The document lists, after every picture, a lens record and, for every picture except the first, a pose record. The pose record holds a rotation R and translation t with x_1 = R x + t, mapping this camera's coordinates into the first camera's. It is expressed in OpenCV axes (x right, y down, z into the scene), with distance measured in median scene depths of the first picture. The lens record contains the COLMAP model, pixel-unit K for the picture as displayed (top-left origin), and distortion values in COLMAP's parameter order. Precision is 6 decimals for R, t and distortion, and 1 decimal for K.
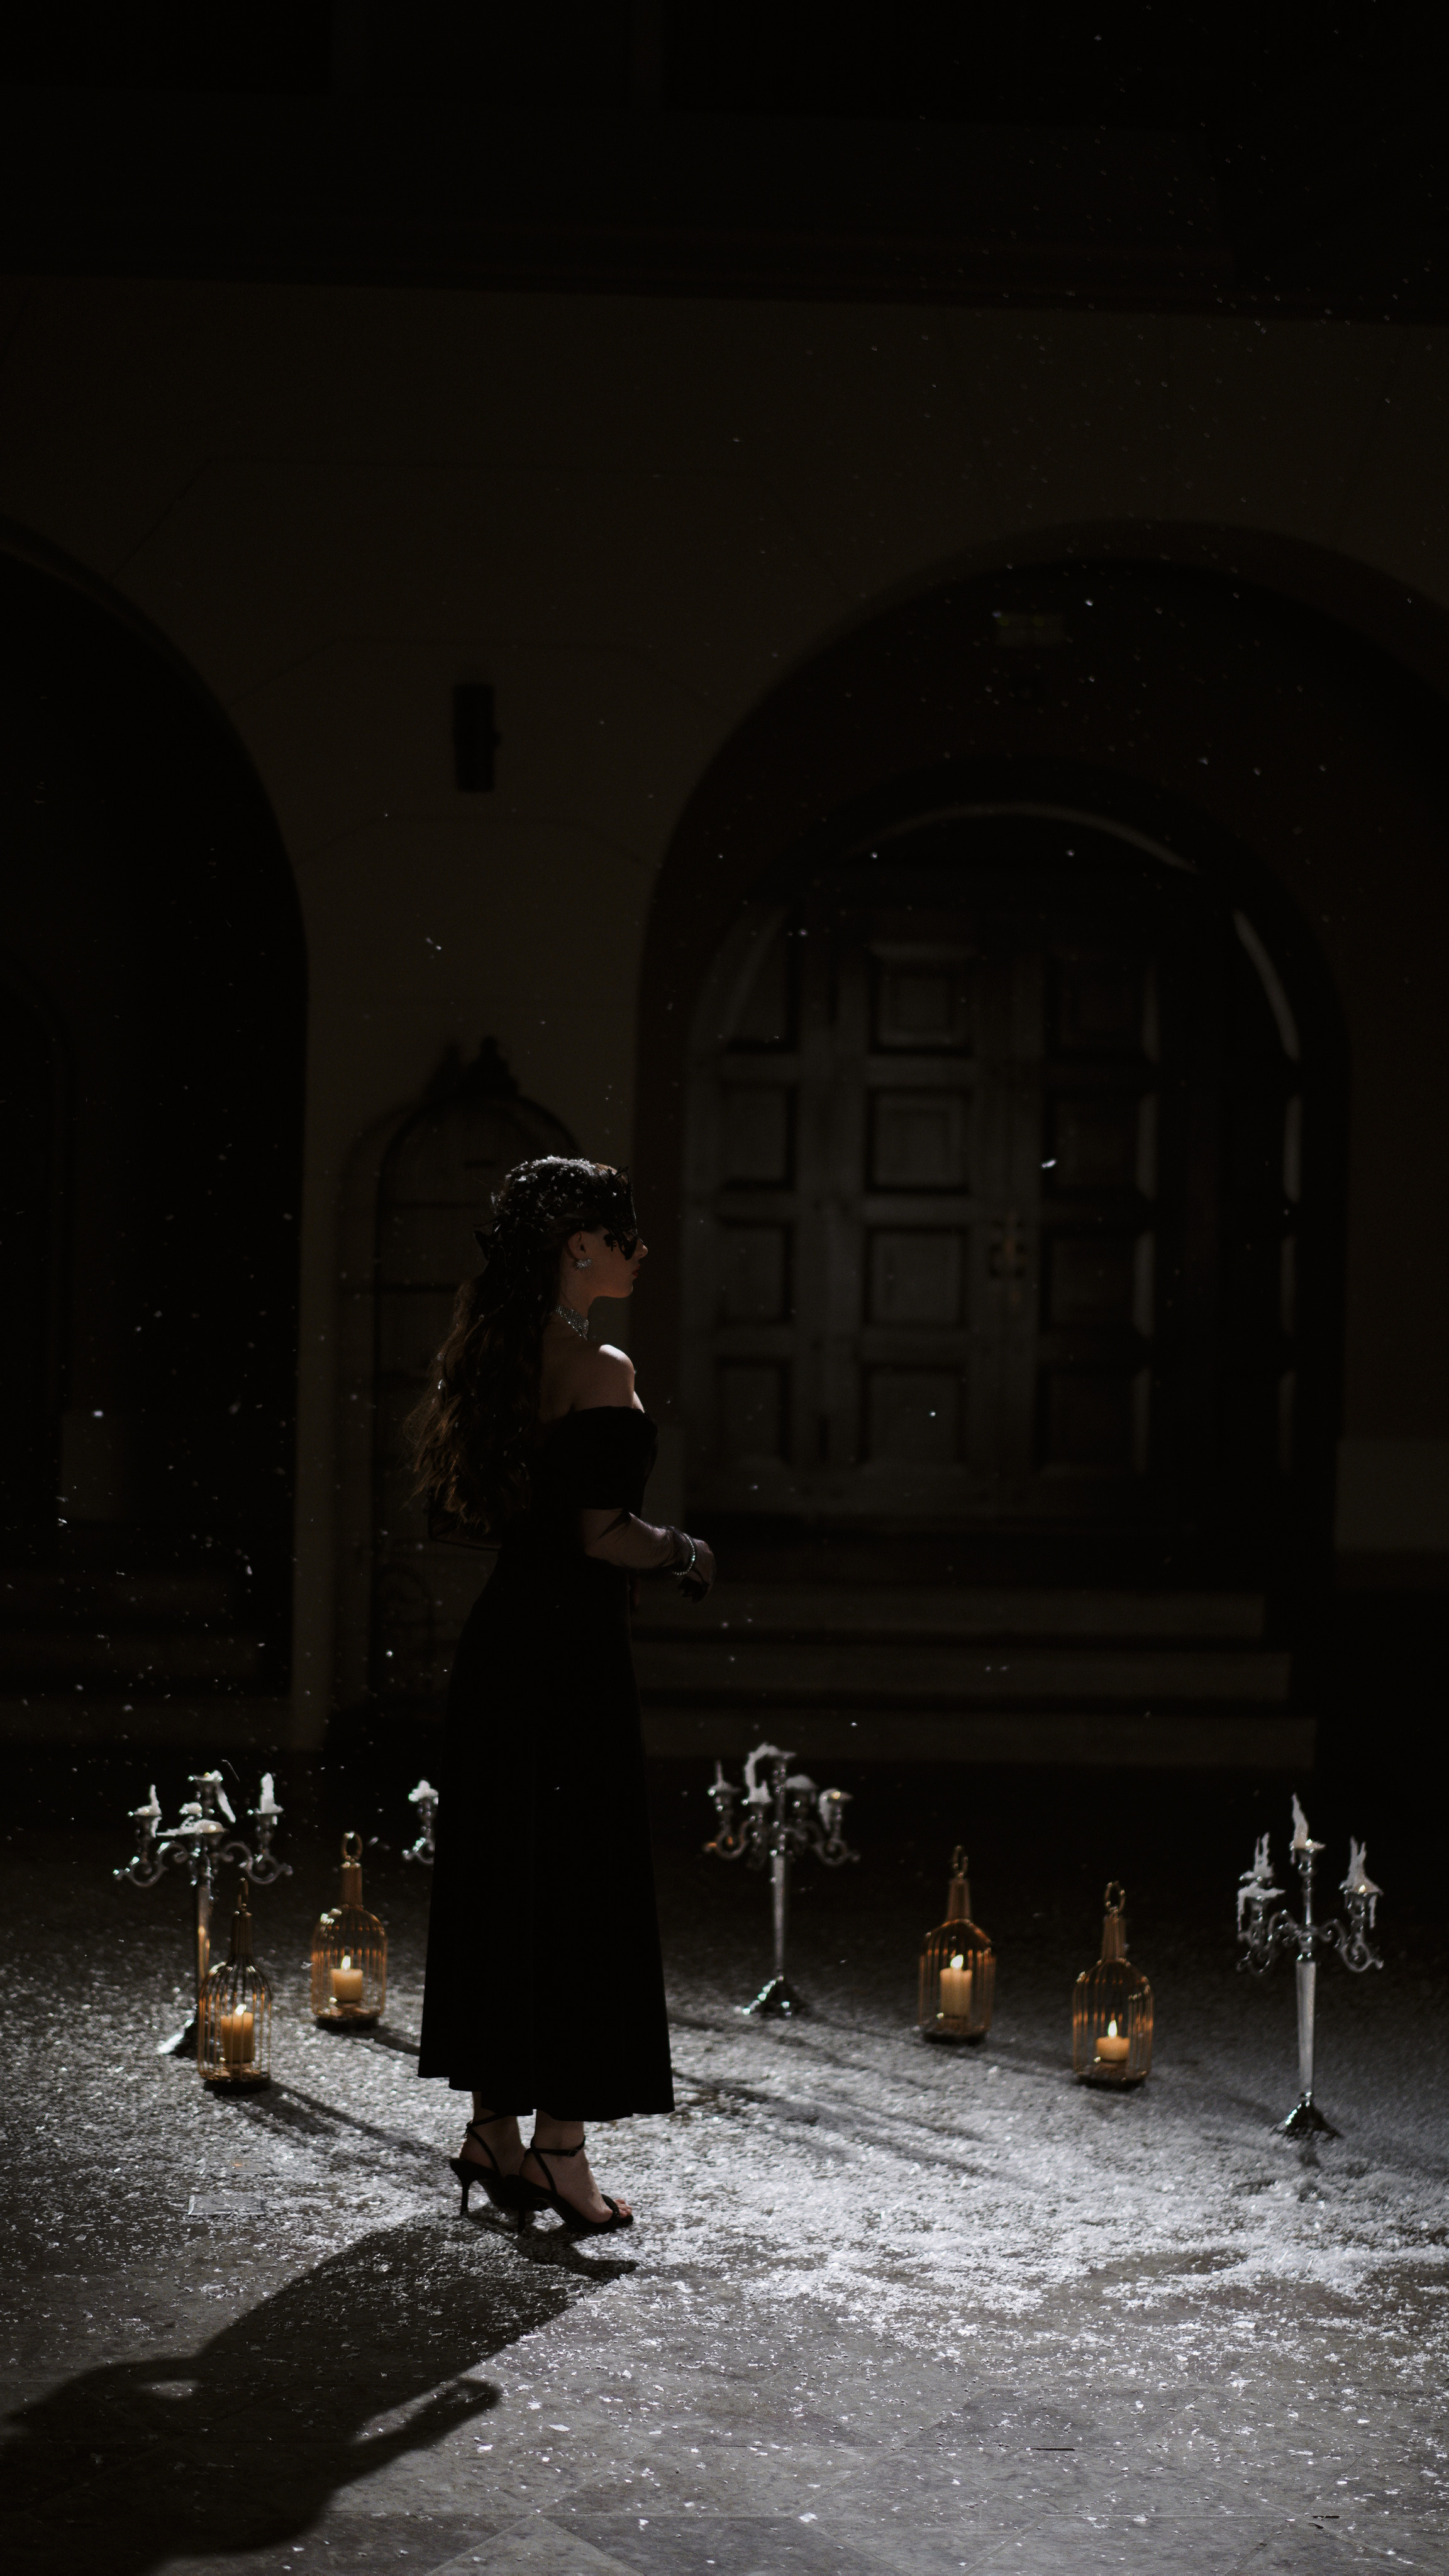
lens RADIAL K [[4062.2, 0, 724.5], [0, 4062.2, 1288.0], [0, 0, 1]] dist [-0.039255, 0.095695]
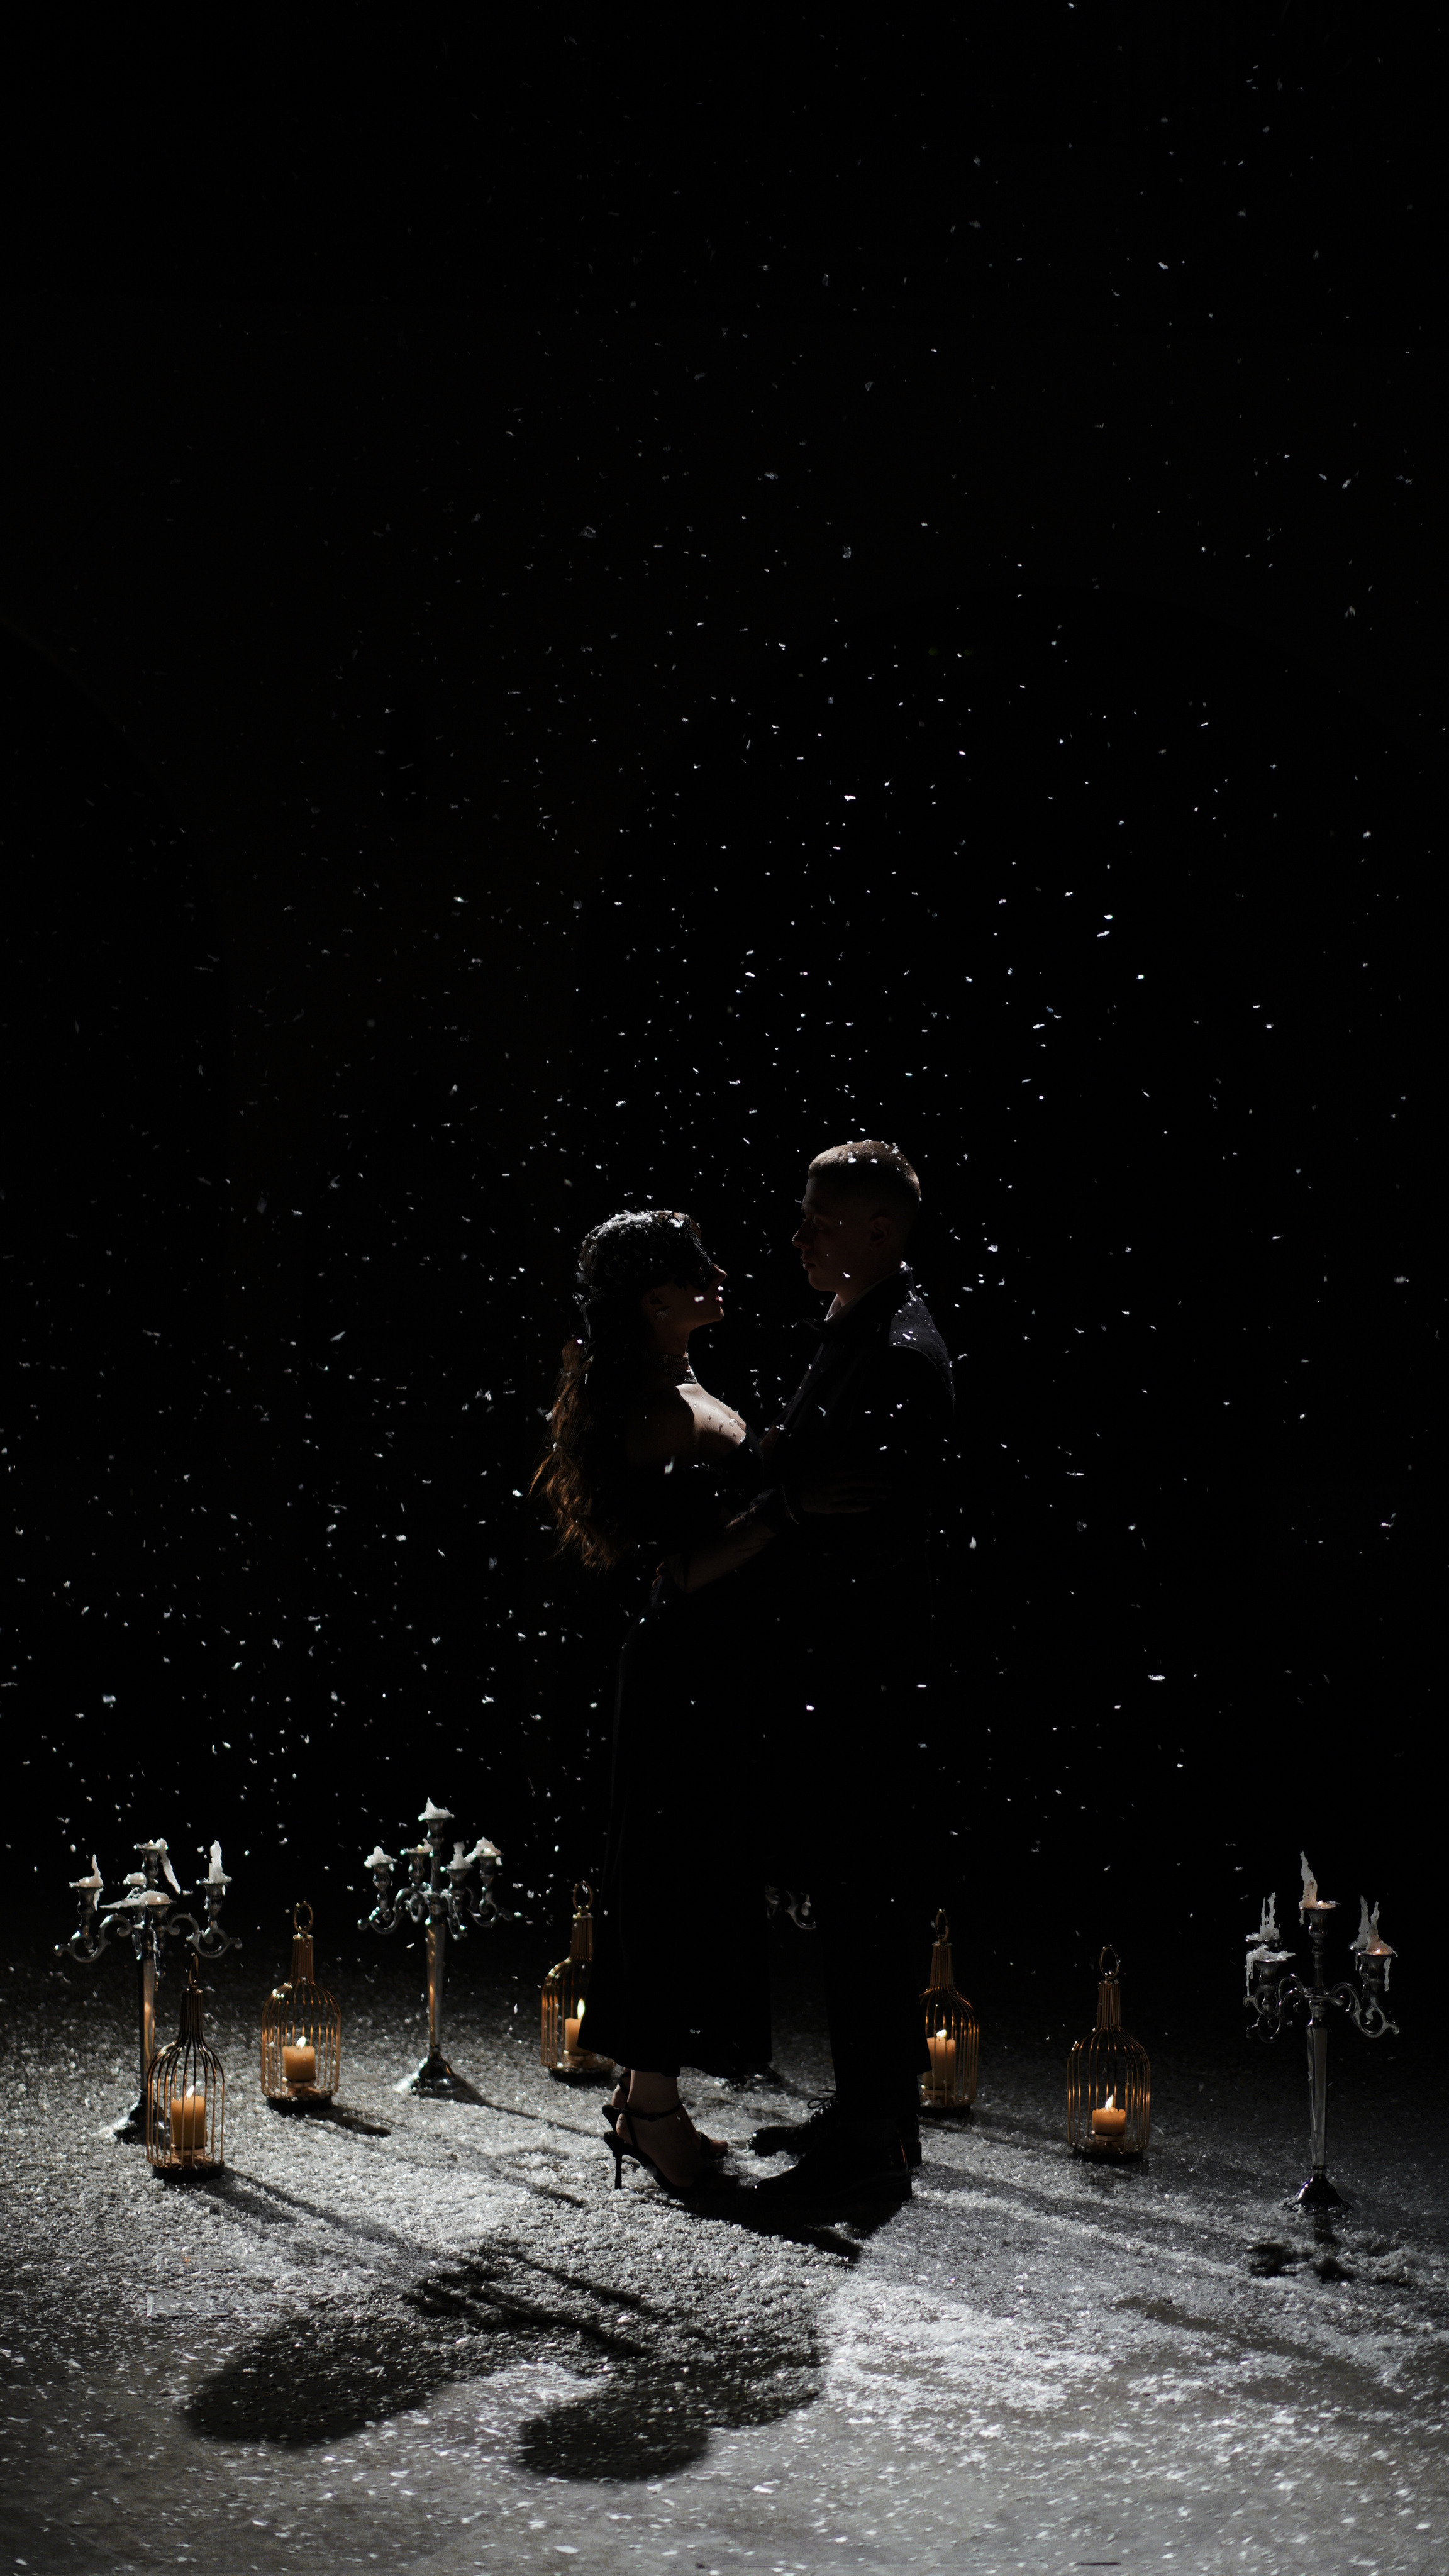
lens RADIAL K [[4062.2, 0, 724.5], [0, 4062.2, 1288.0], [0, 0, 1]] dist [-0.039255, 0.095695]
pose [[0.999607, -0.007804, 0.026936, -0.019596], [0.008163, 0.999879, -0.013239, 0.004182], [-0.026829, 0.013453, 0.999549, 0.050670]]
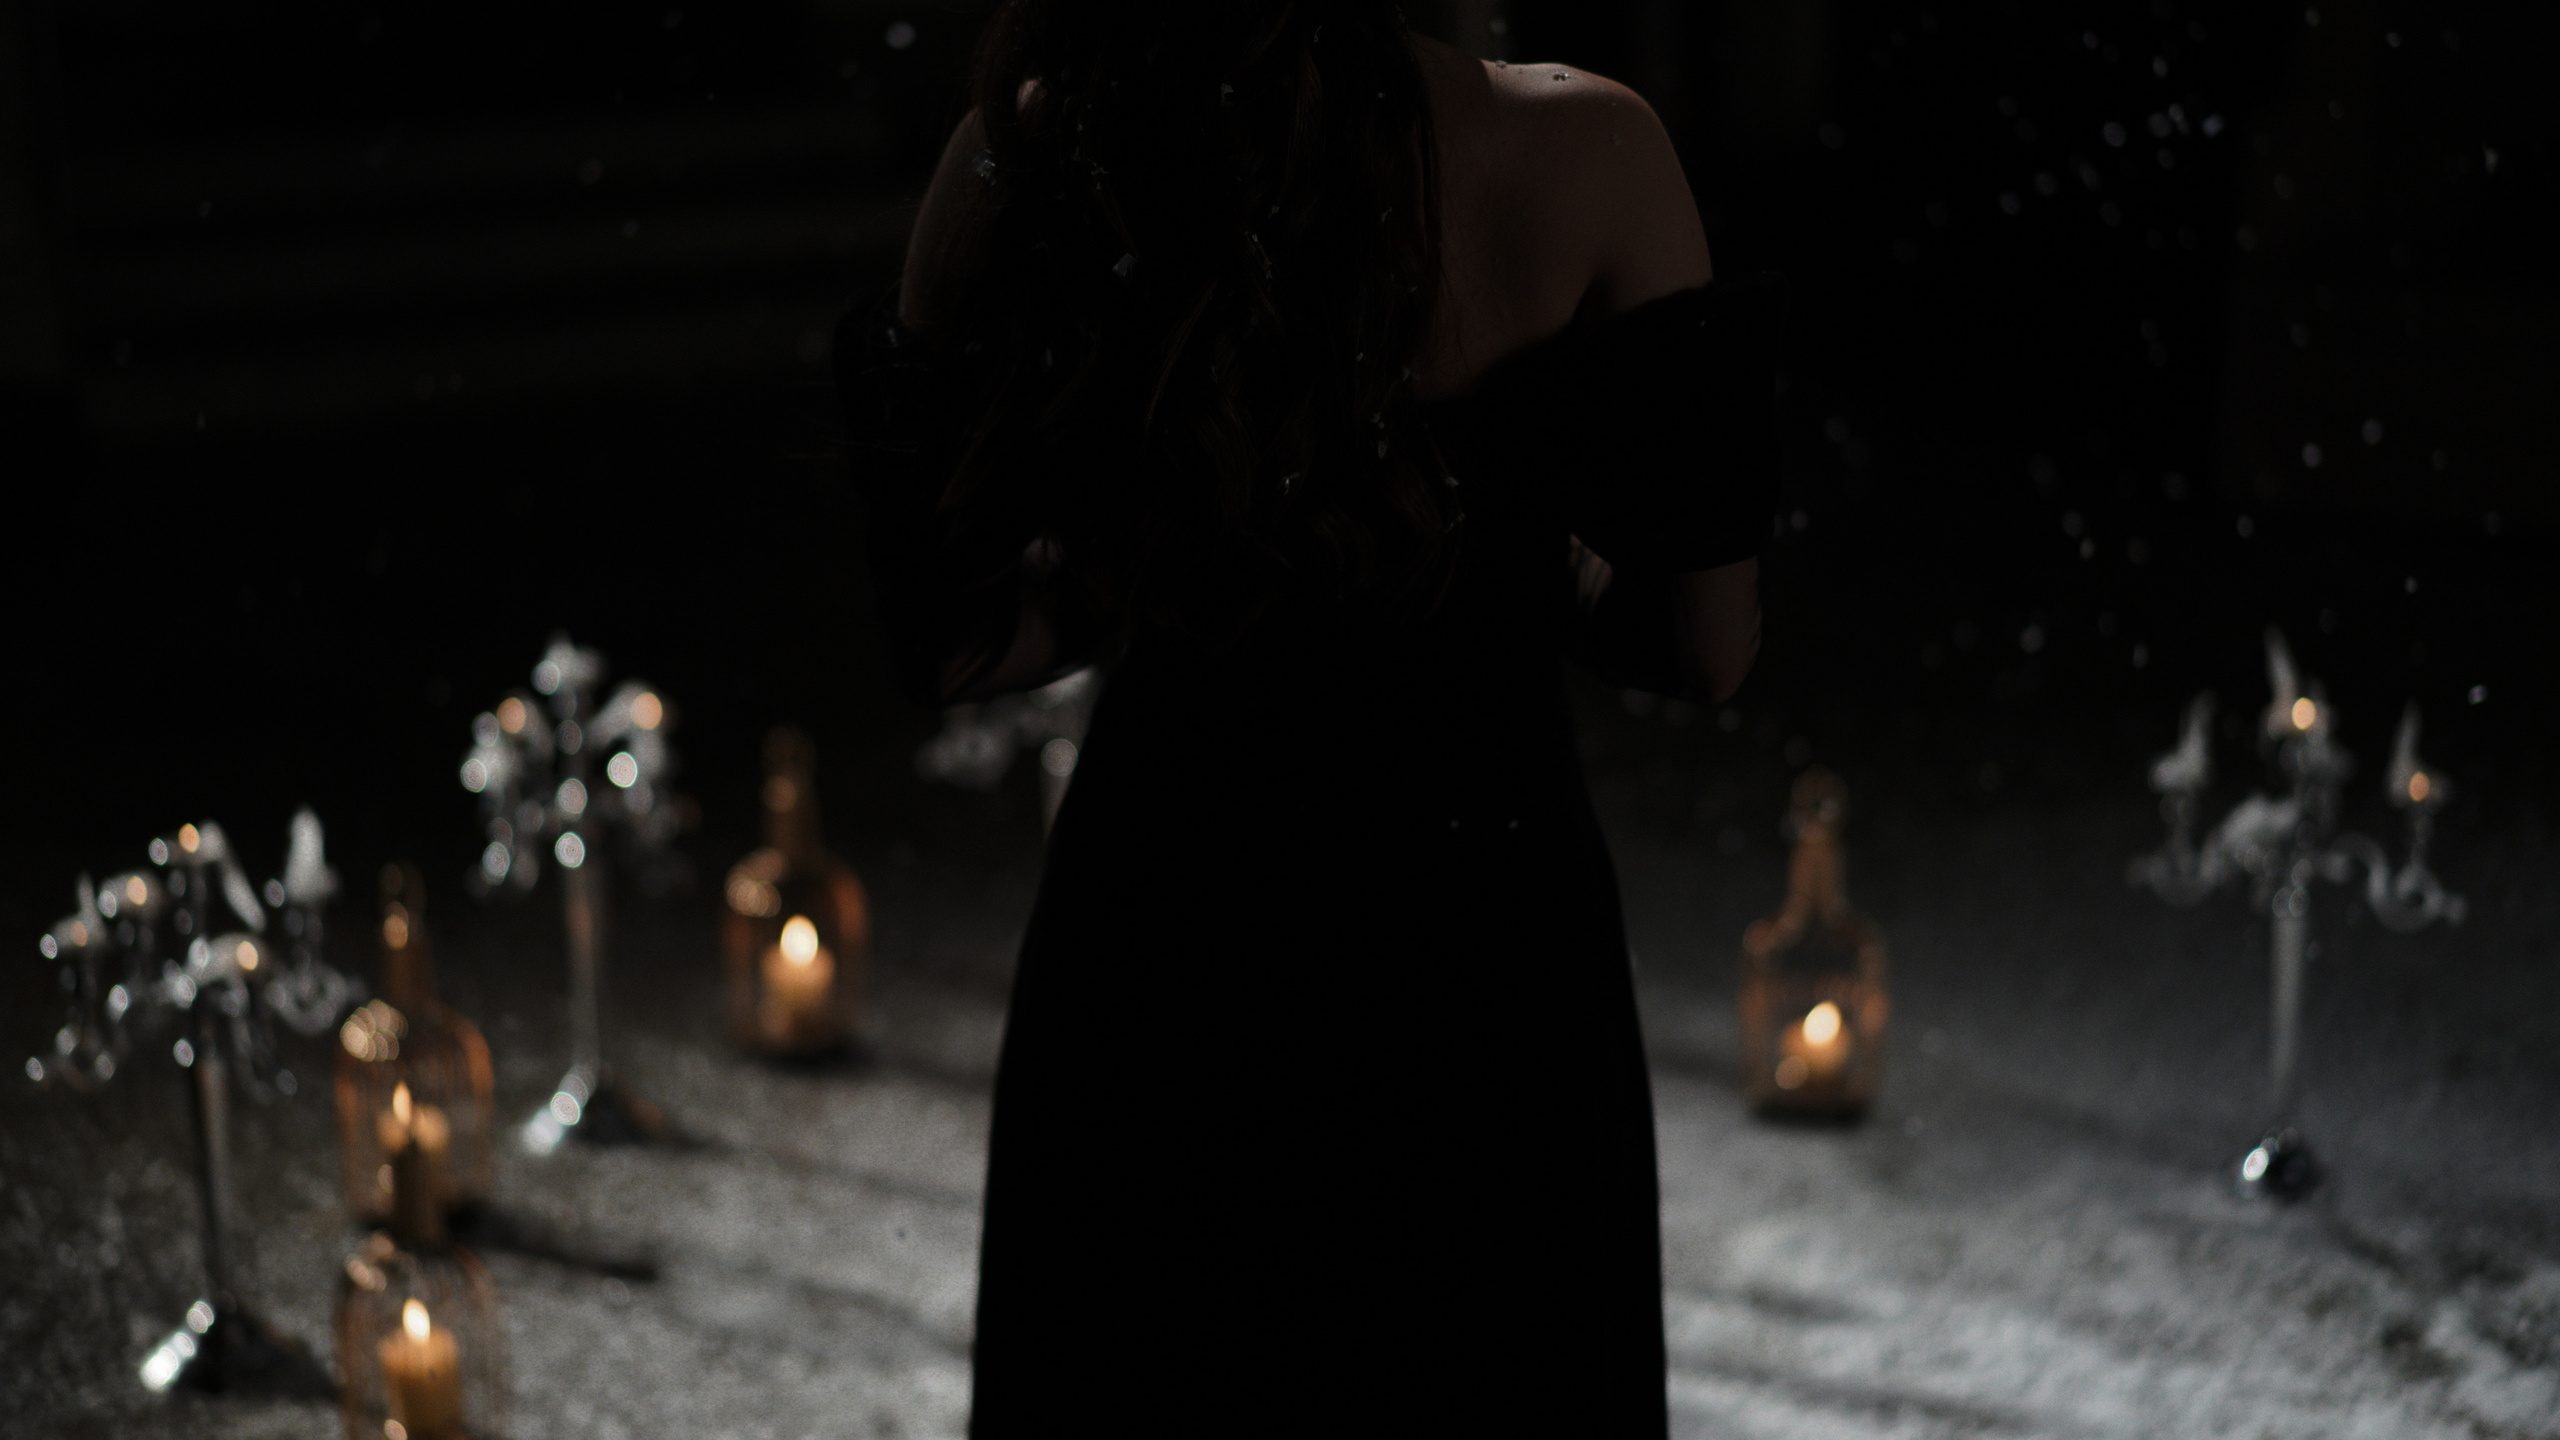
lens RADIAL K [[4131.0, 0, 1320.3], [0, 4131.0, 719.2], [0, 0, 1]] dist [-0.015654, 0.051100]
pose [[0.893066, -0.147414, 0.425091, -0.229296], [0.029888, 0.962153, 0.270865, -0.025187], [-0.448932, -0.229195, 0.863672, 0.552871]]
